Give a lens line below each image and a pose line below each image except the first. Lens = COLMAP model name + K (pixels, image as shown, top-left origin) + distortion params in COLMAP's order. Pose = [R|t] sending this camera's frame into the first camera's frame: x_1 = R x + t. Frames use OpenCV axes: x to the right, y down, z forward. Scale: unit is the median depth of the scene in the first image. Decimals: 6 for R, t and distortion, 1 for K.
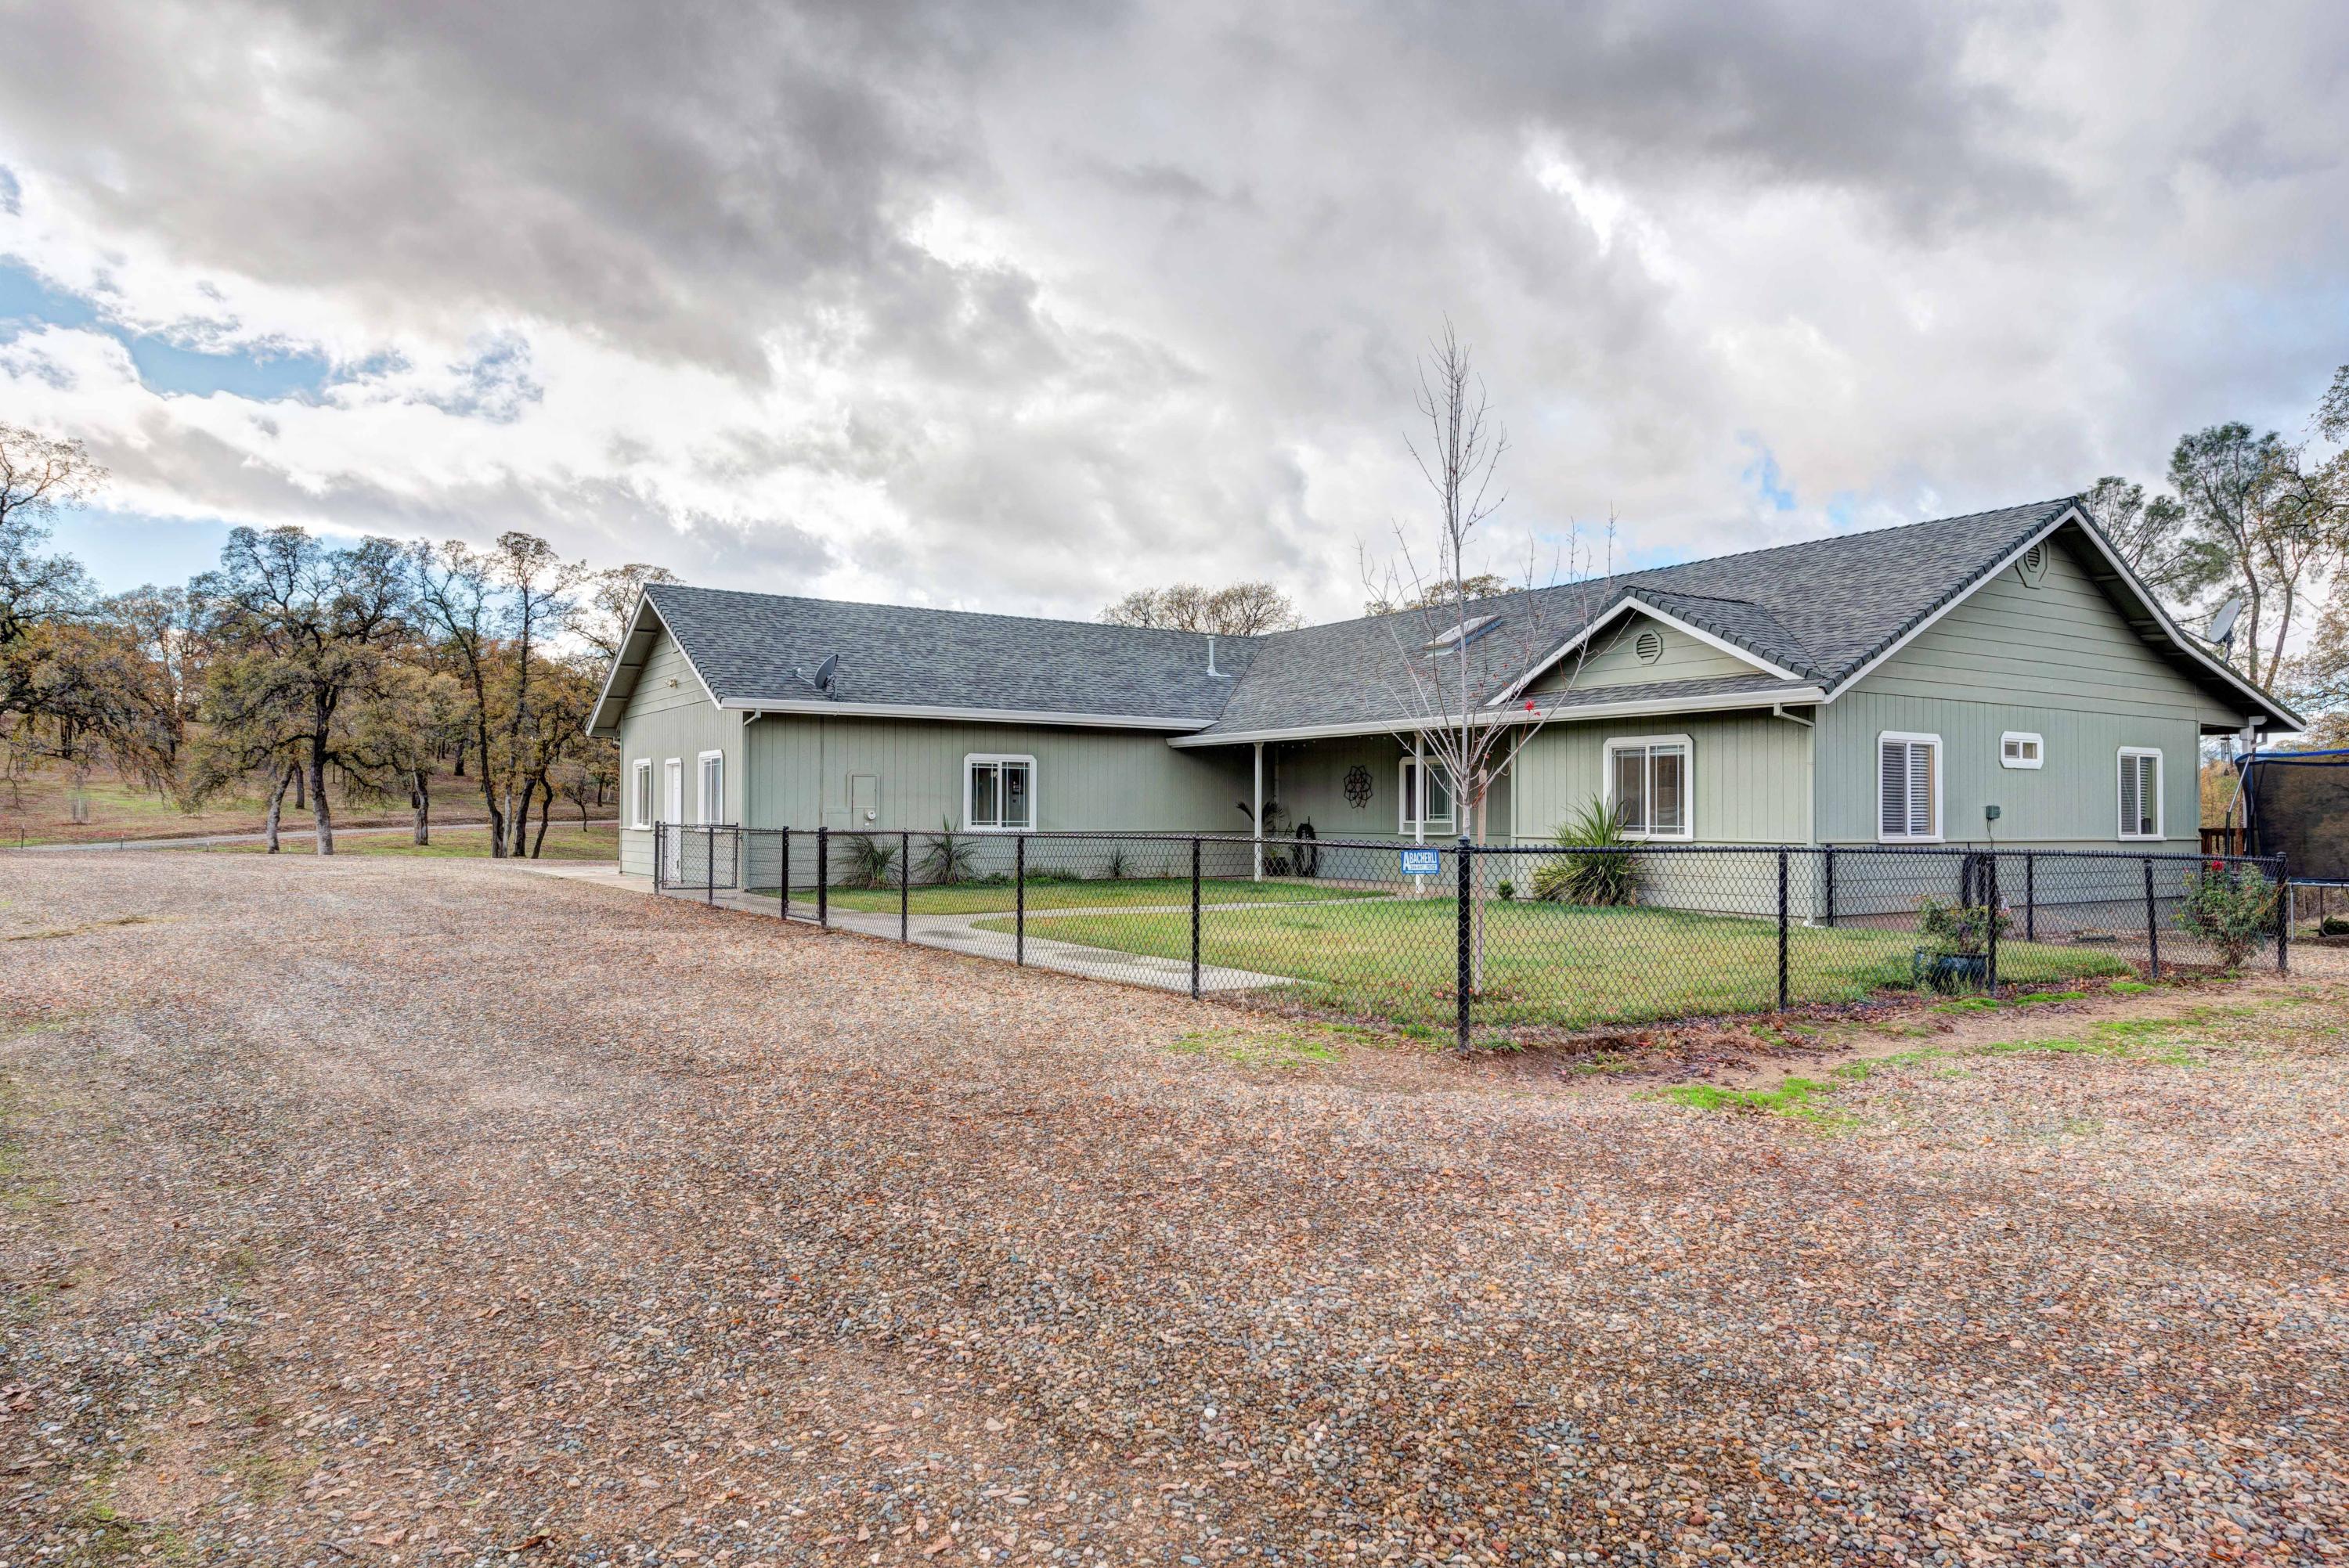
lens RADIAL K [[1376.9, 0, 1174.5], [0, 1376.9, 784.0], [0, 0, 1]] dist [-0.000360, -0.000290]
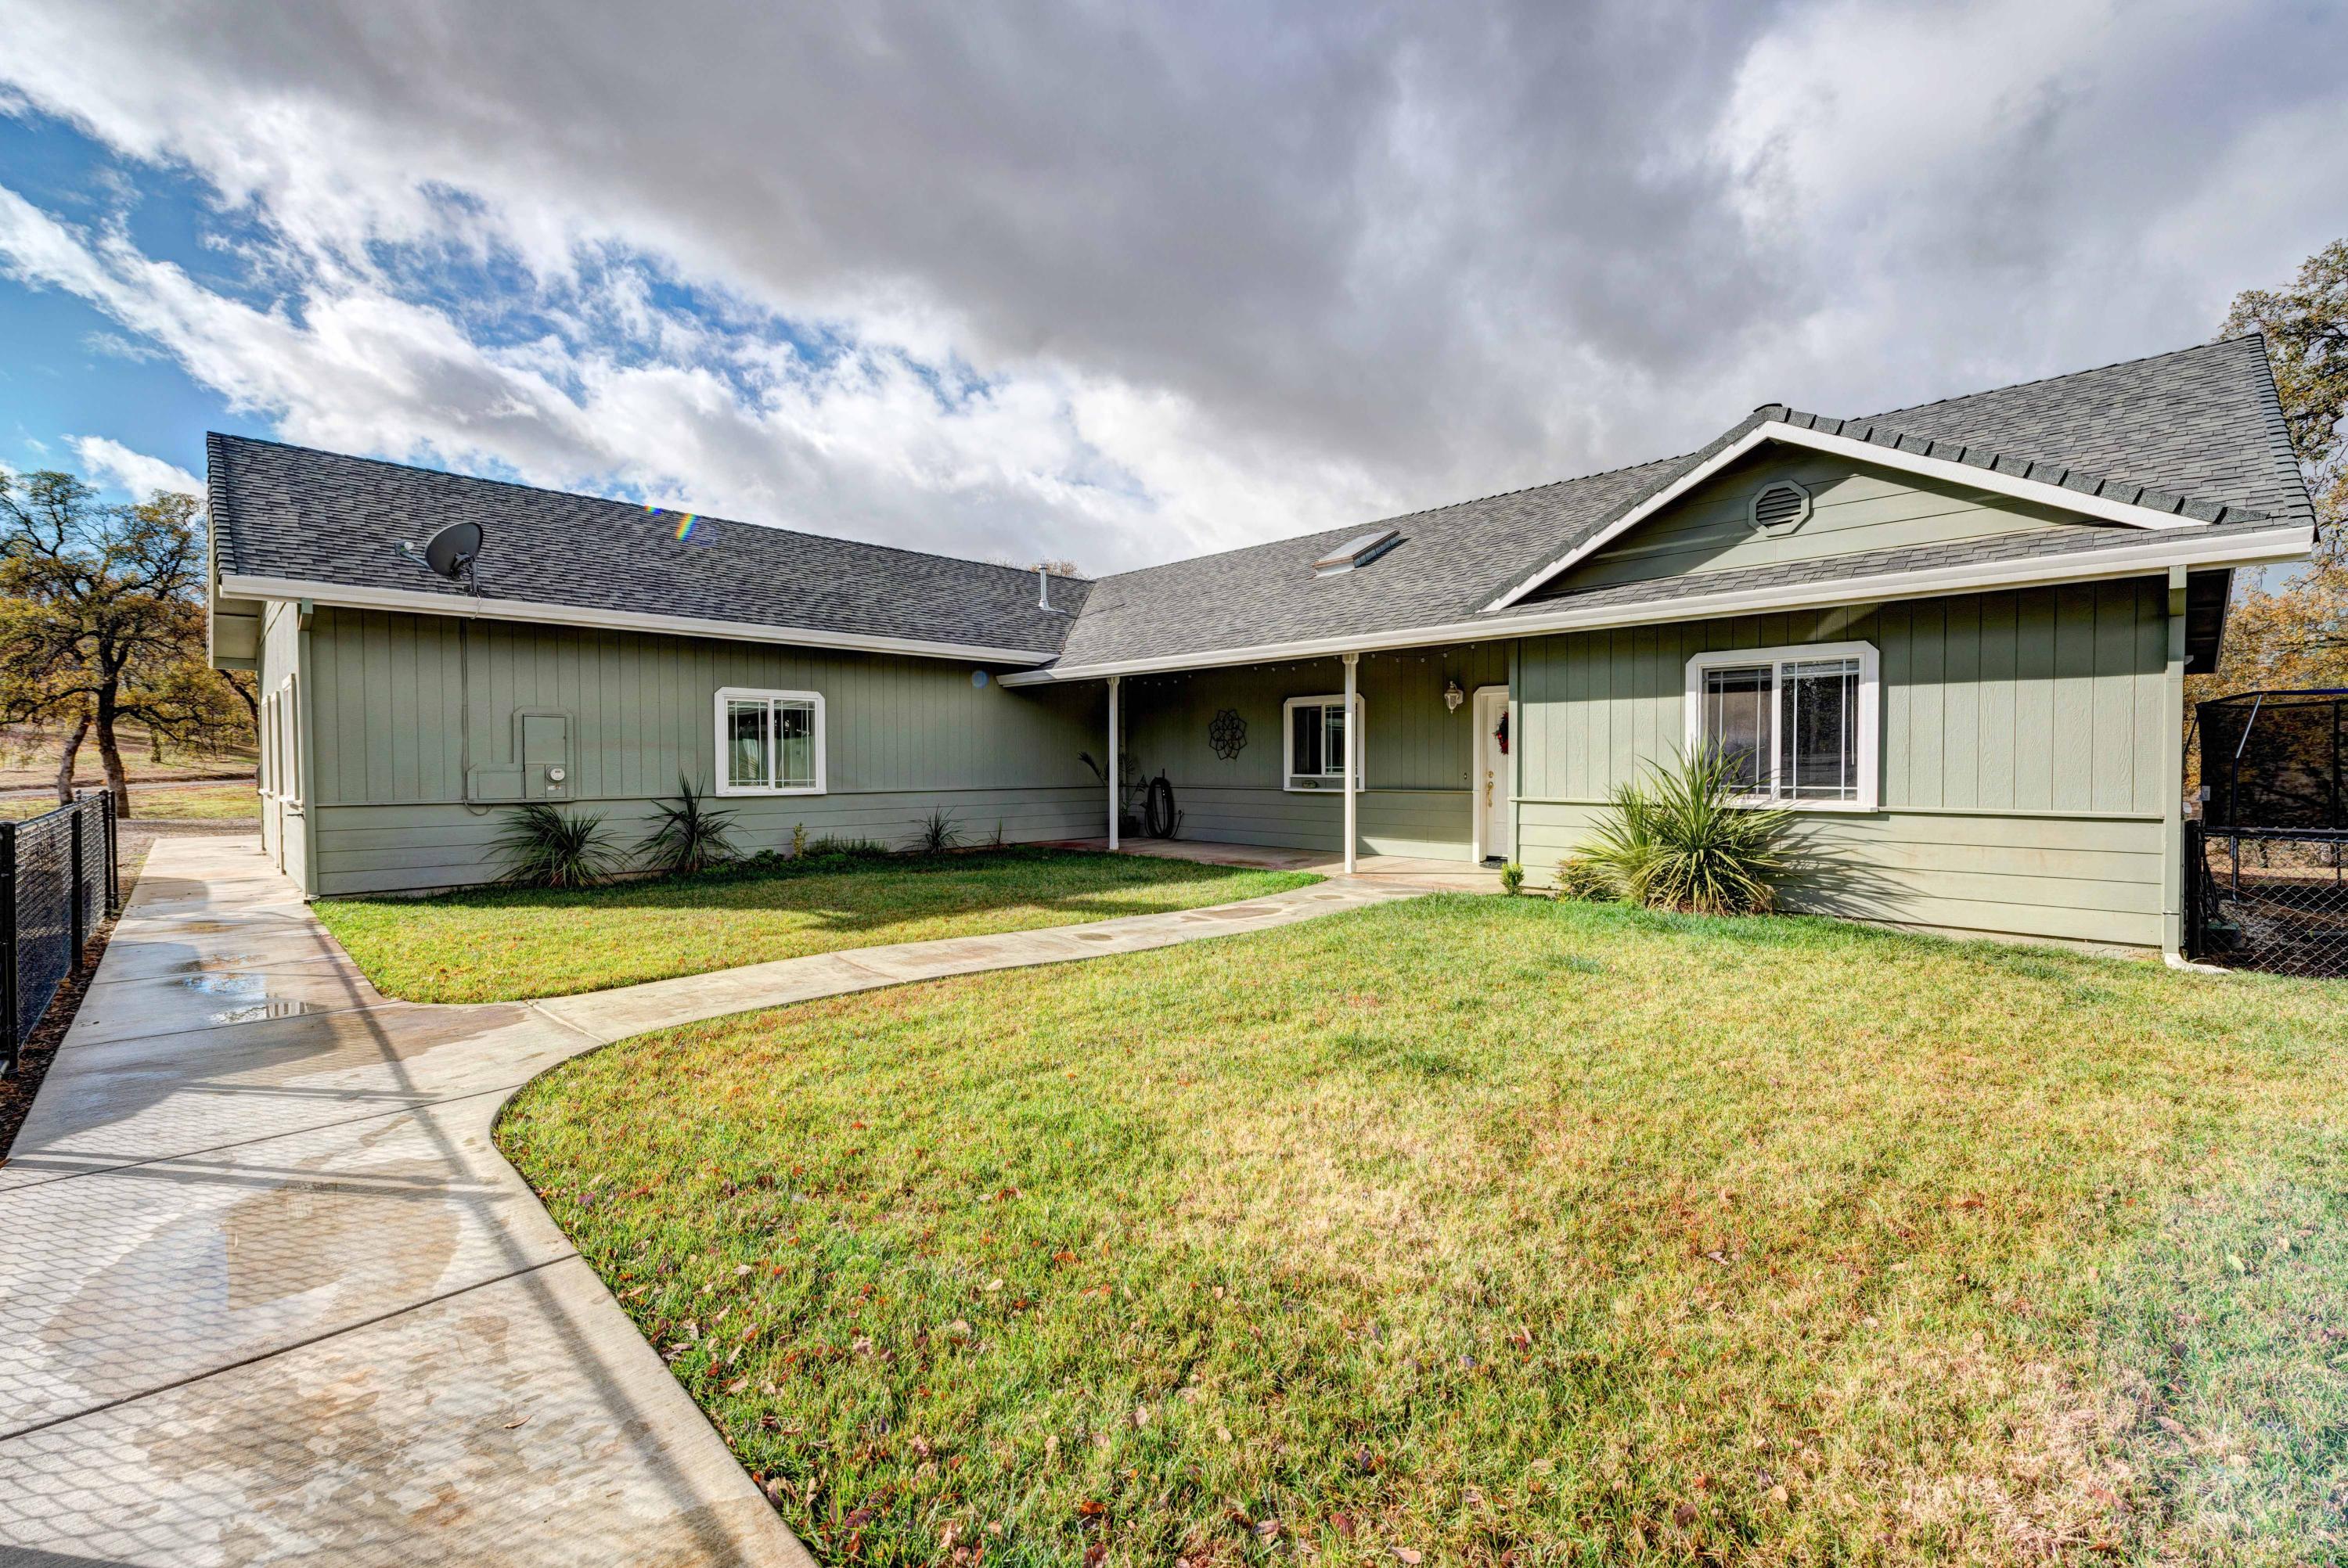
lens RADIAL K [[941.4, 0, 1165.9], [0, 941.4, 745.1], [0, 0, 1]] dist [-0.000195, -0.000243]
pose [[0.980054, -0.003052, 0.198708, -0.020018], [0.002008, 0.999983, 0.005454, 0.006121], [-0.198721, -0.004946, 0.980044, 0.469606]]
